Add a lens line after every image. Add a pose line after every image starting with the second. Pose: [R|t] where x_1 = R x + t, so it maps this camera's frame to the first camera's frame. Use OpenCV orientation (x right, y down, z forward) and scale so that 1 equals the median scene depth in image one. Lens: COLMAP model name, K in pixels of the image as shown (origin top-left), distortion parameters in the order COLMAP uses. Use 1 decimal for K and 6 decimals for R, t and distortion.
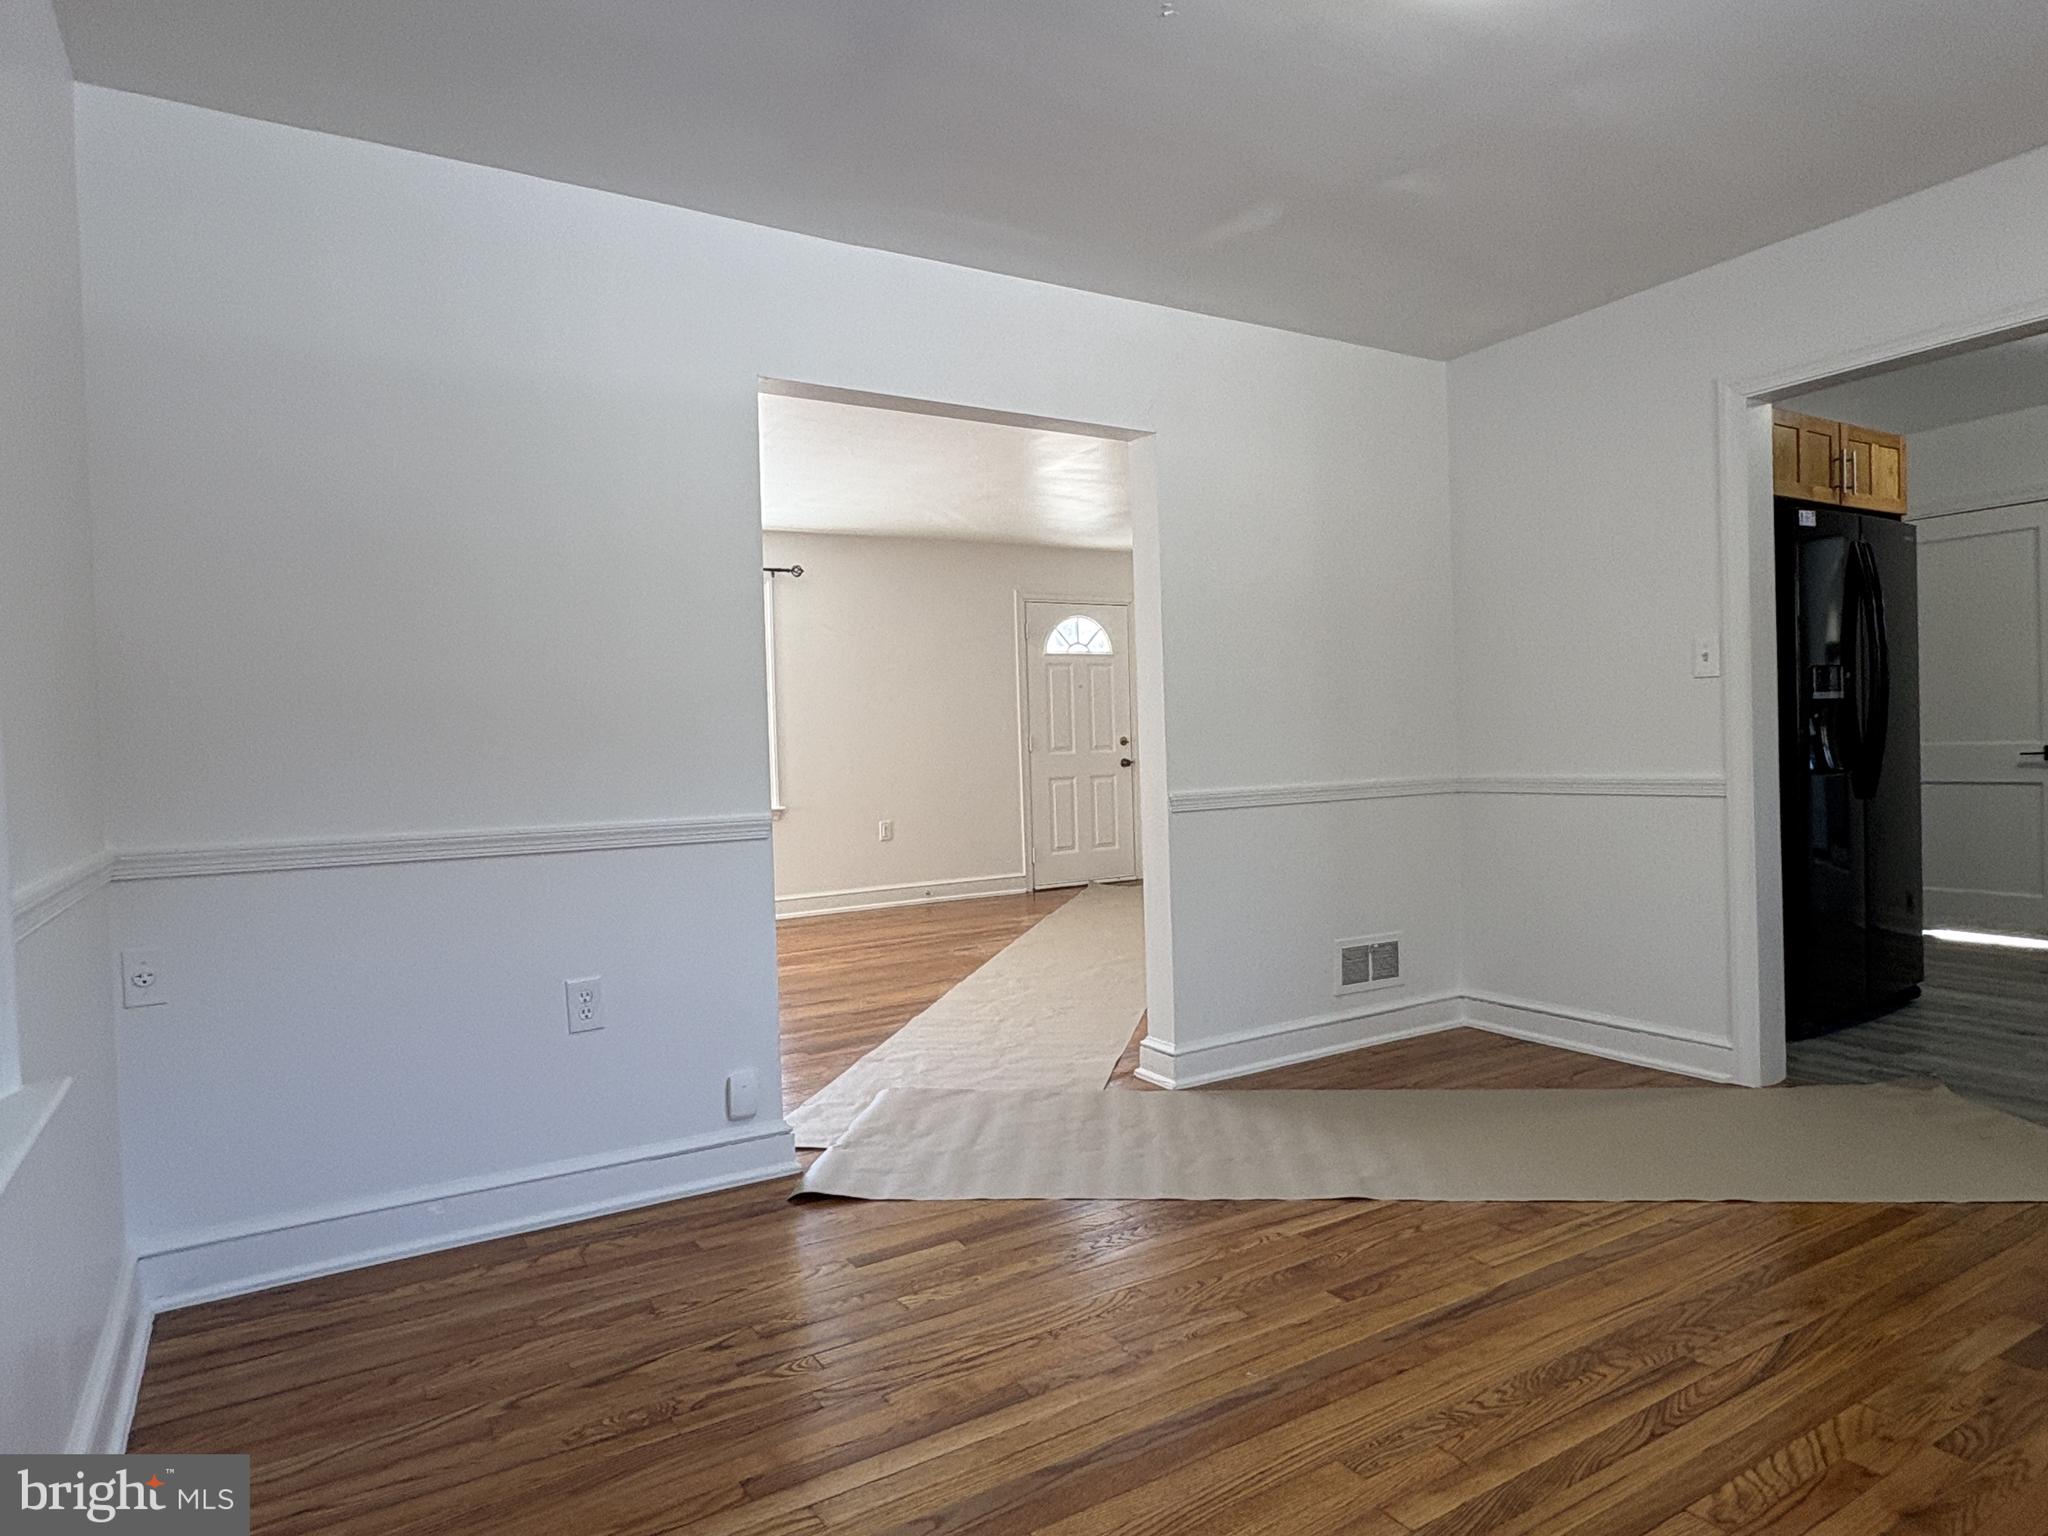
lens RADIAL K [[1230.1, 0, 1023.9], [0, 1230.1, 764.8], [0, 0, 1]] dist [-0.002433, -0.000314]
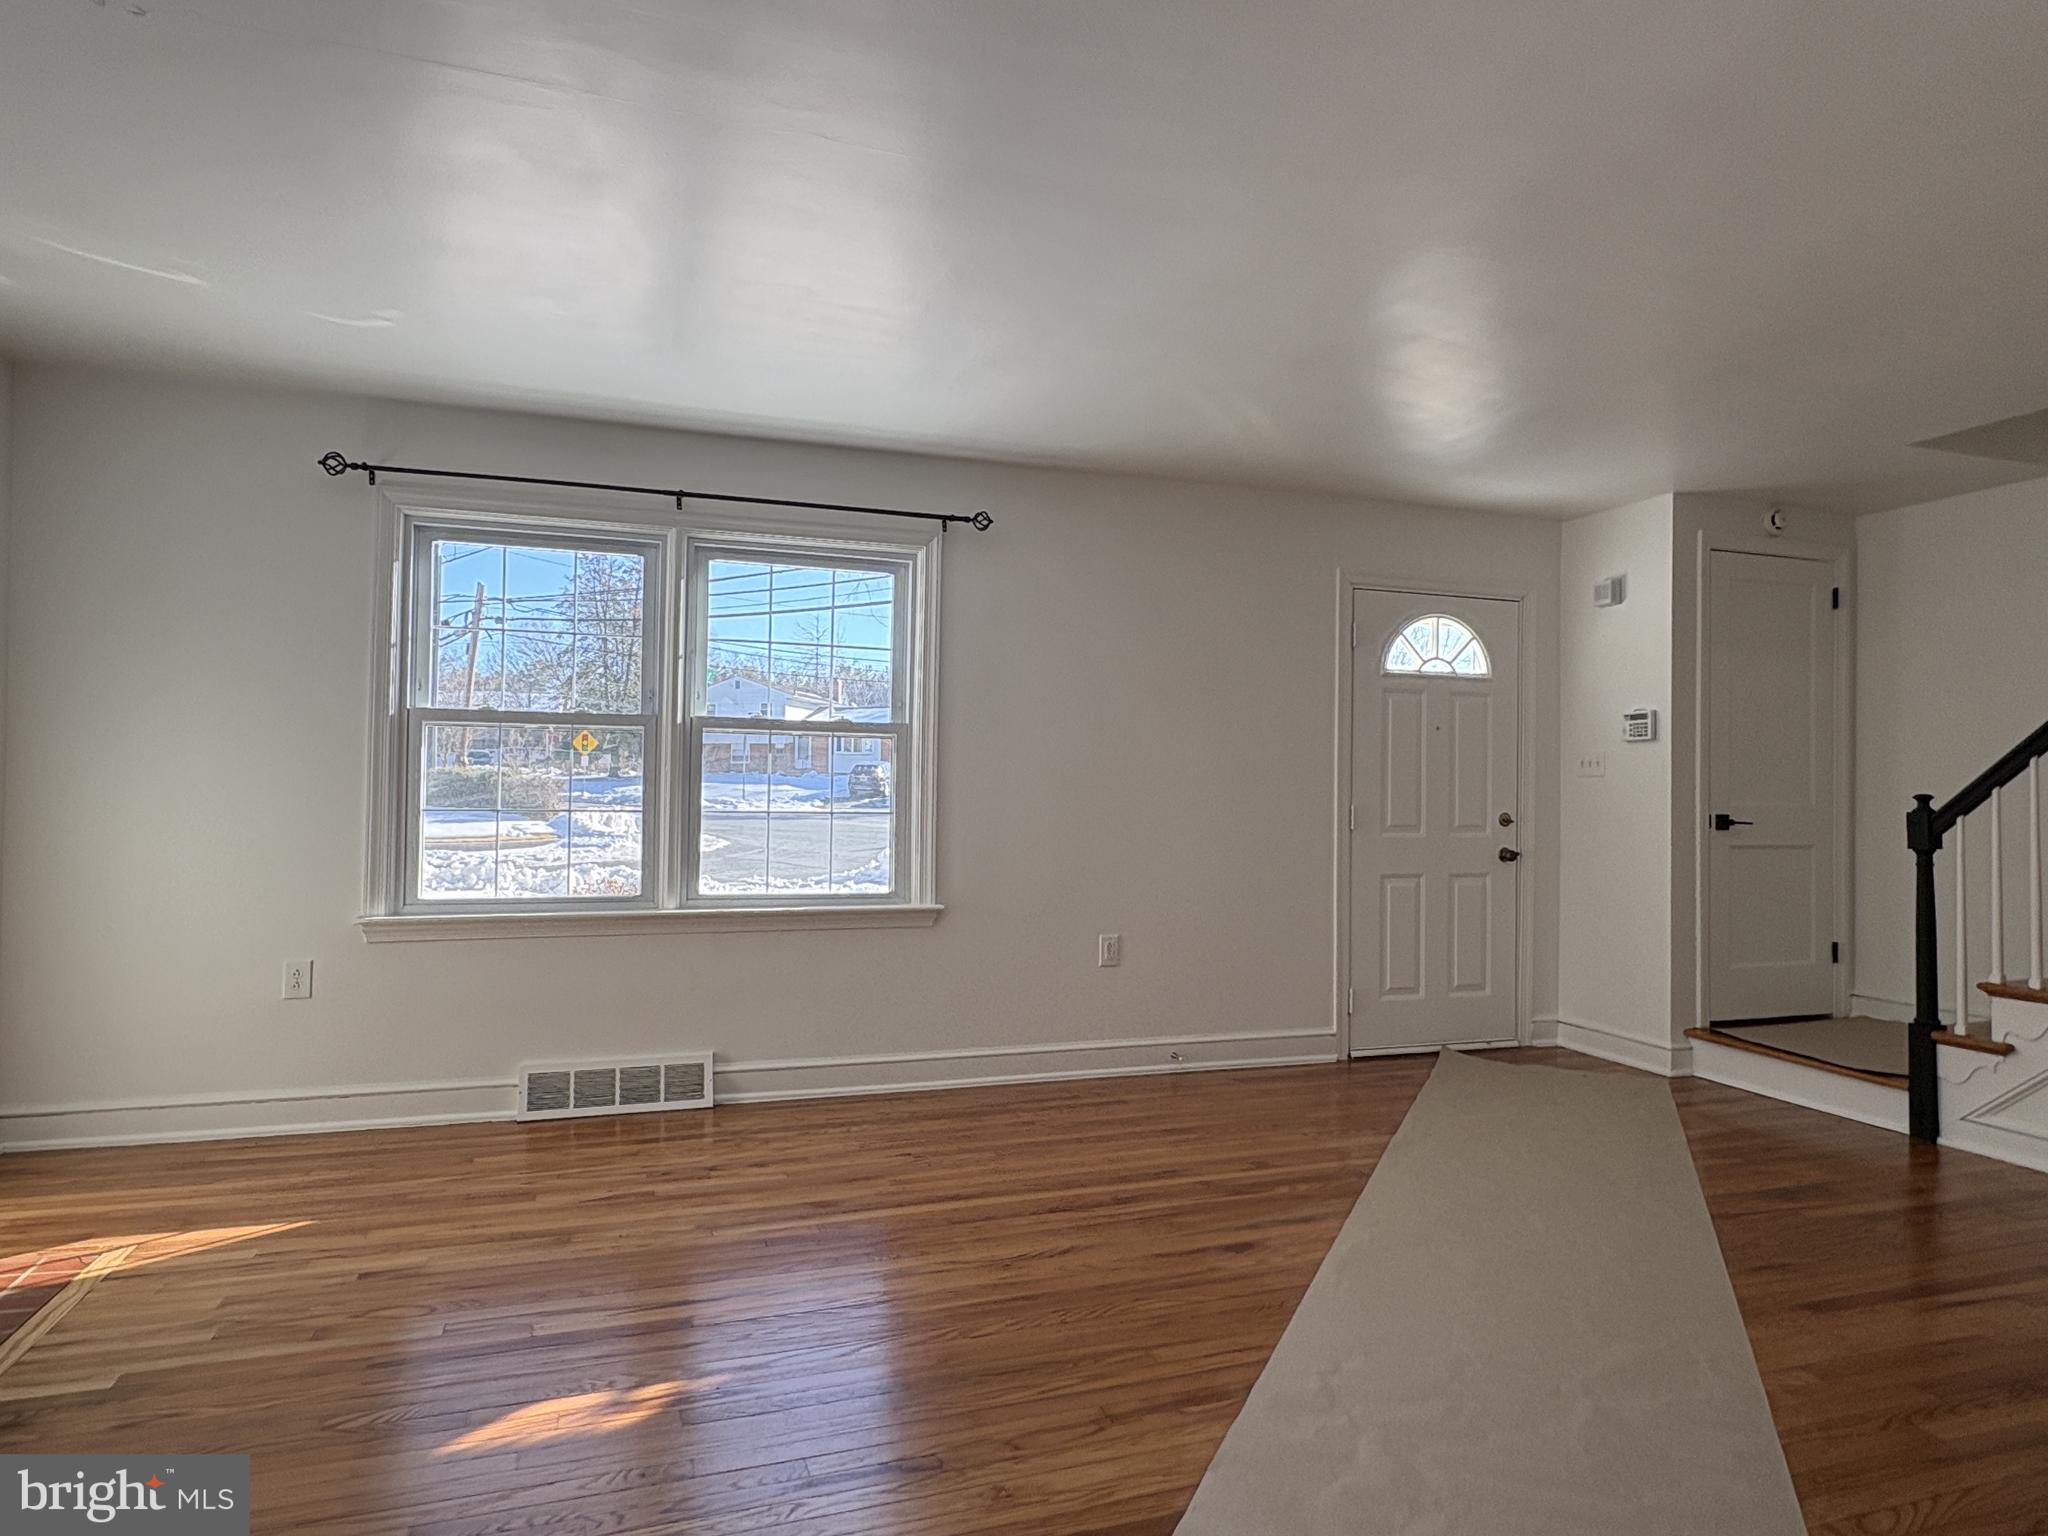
lens RADIAL K [[1230.1, 0, 1010.2], [0, 1230.1, 761.9], [0, 0, 1]] dist [-0.002433, -0.000314]
pose [[0.975078, 0.041414, -0.217963, -0.028519], [-0.049661, 0.998237, -0.032493, -0.016338], [0.216233, 0.042508, 0.975416, 0.357219]]
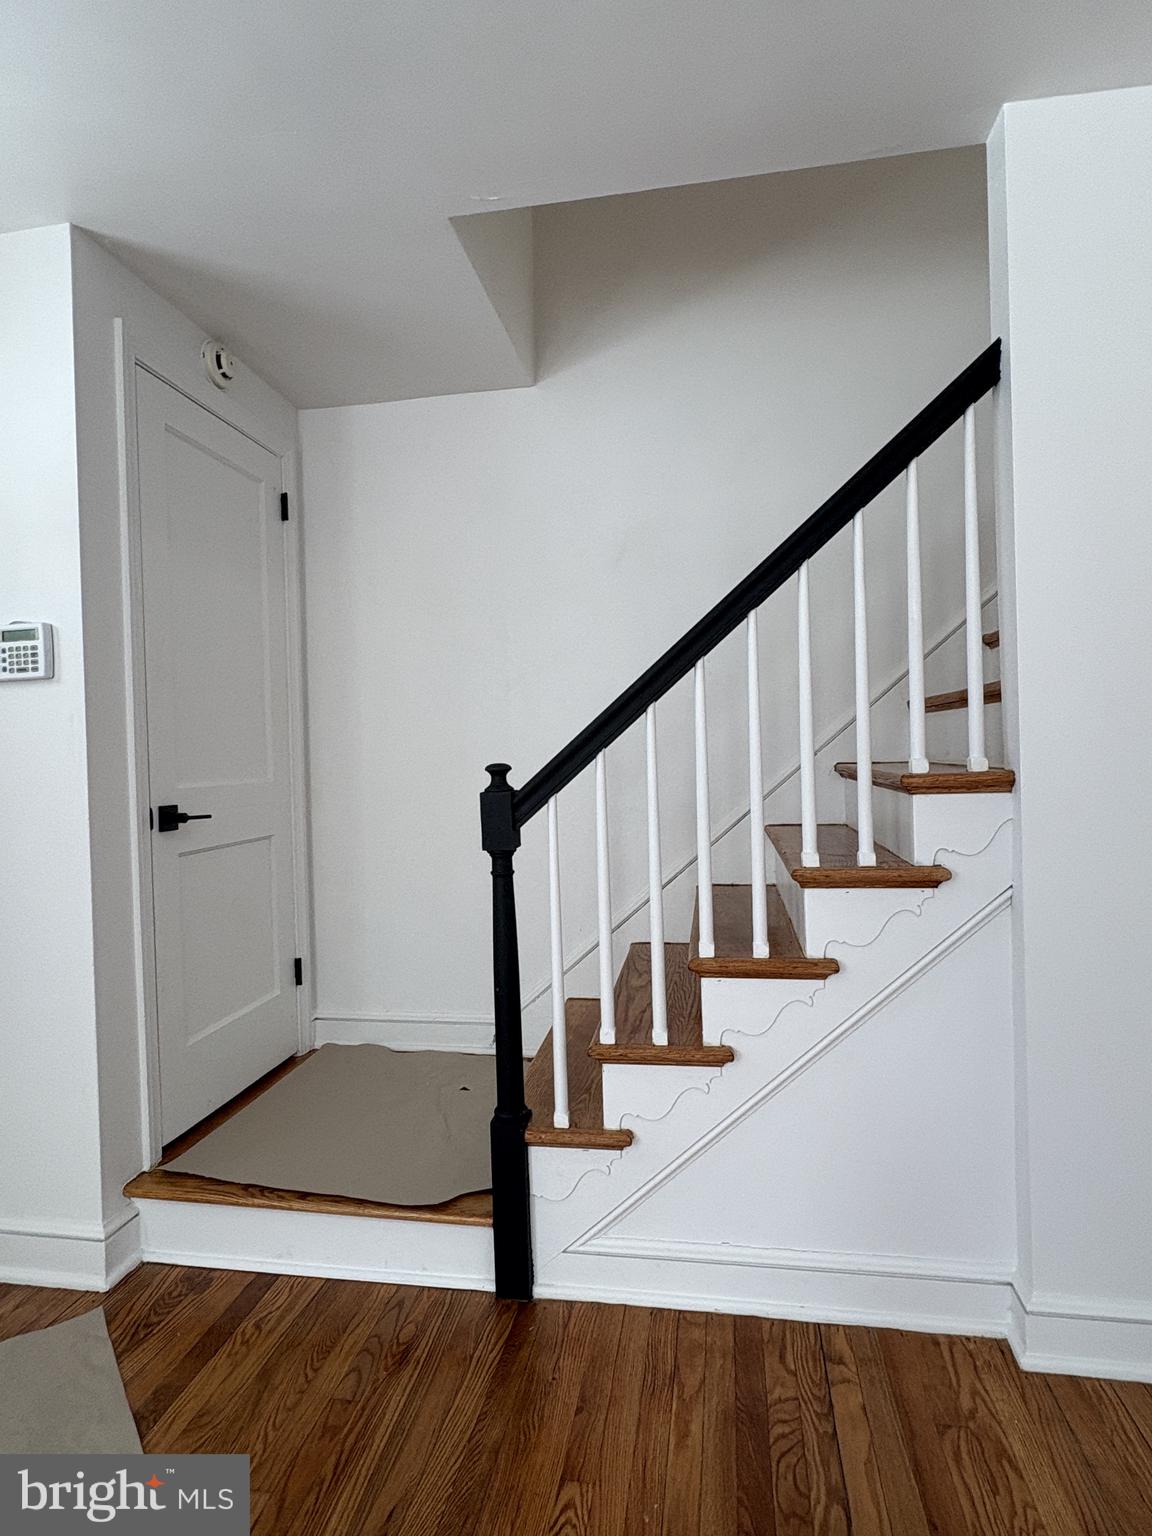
lens RADIAL K [[858.0, 0, 571.2], [0, 858.0, 767.2], [0, 0, 1]] dist [0.001094, 0.001775]
pose [[0.666964, 0.004009, 0.745079, 0.068026], [0.015775, 0.999685, -0.019500, -0.031895], [-0.744923, 0.024760, 0.666691, 0.750387]]
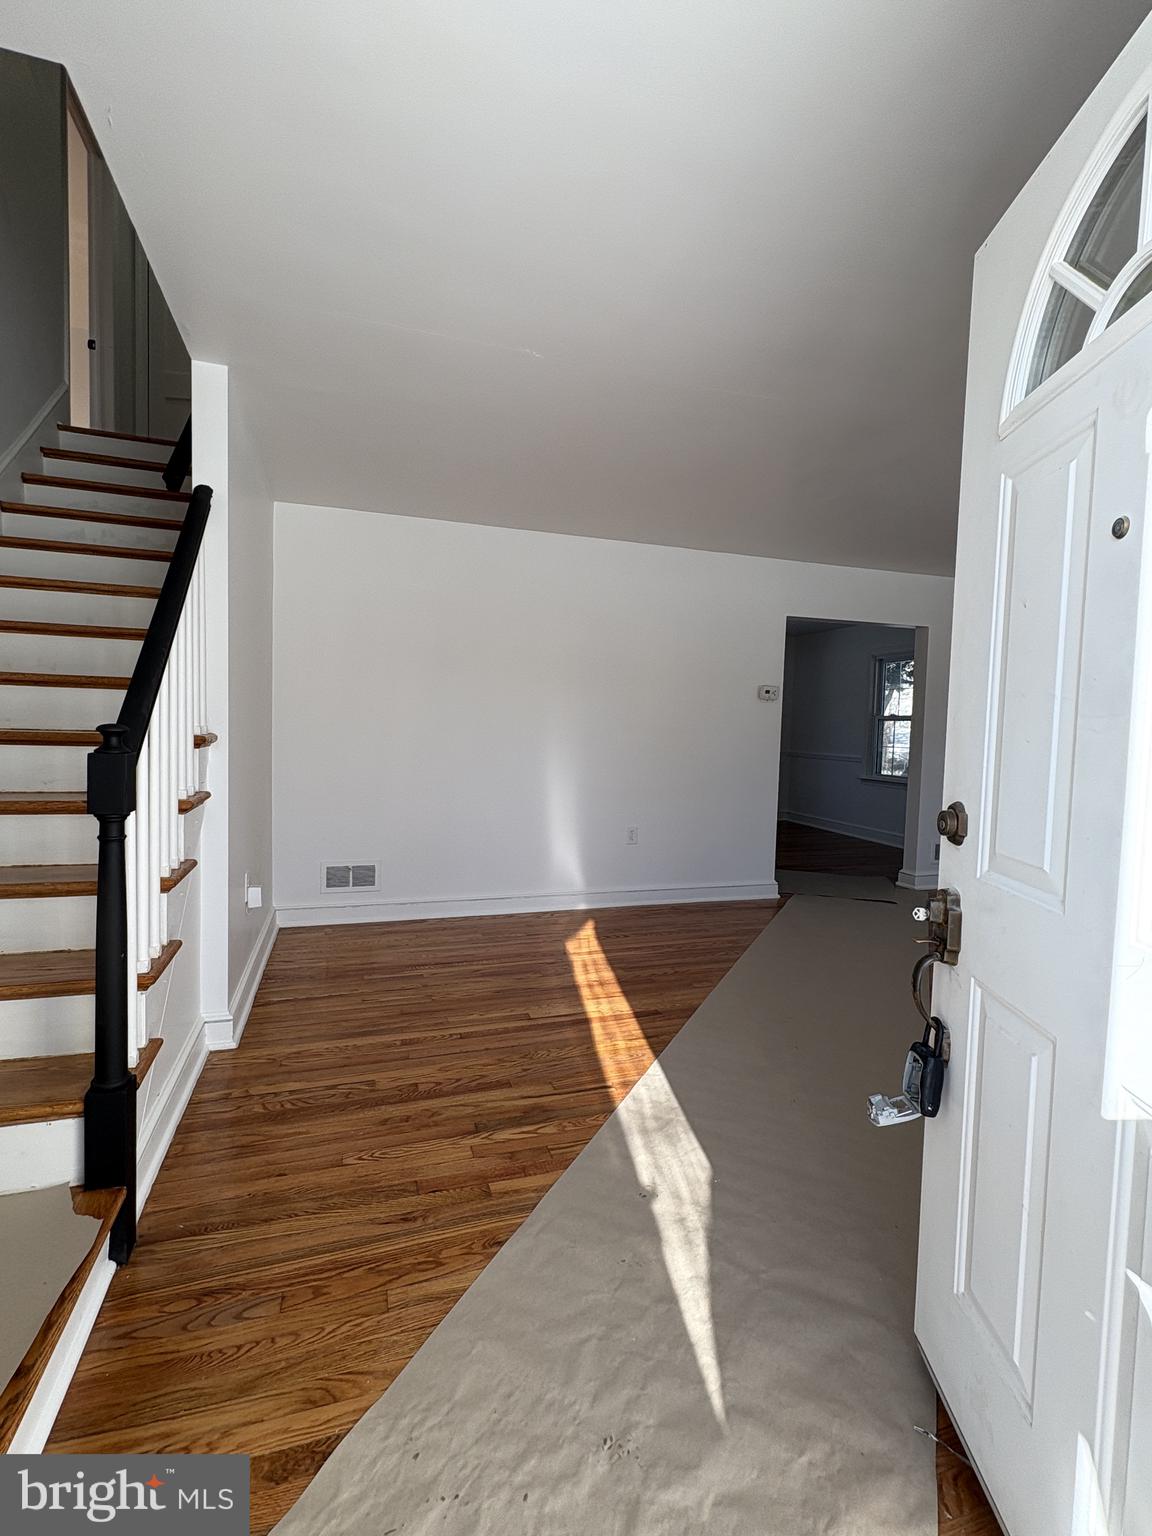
lens RADIAL K [[704.5, 0, 584.1], [0, 704.5, 770.3], [0, 0, 1]] dist [0.000681, -0.000068]
pose [[-0.972257, -0.008022, 0.233777, 0.066180], [0.008578, 0.997517, 0.069904, -0.036569], [-0.233757, 0.069970, -0.969774, 1.052661]]
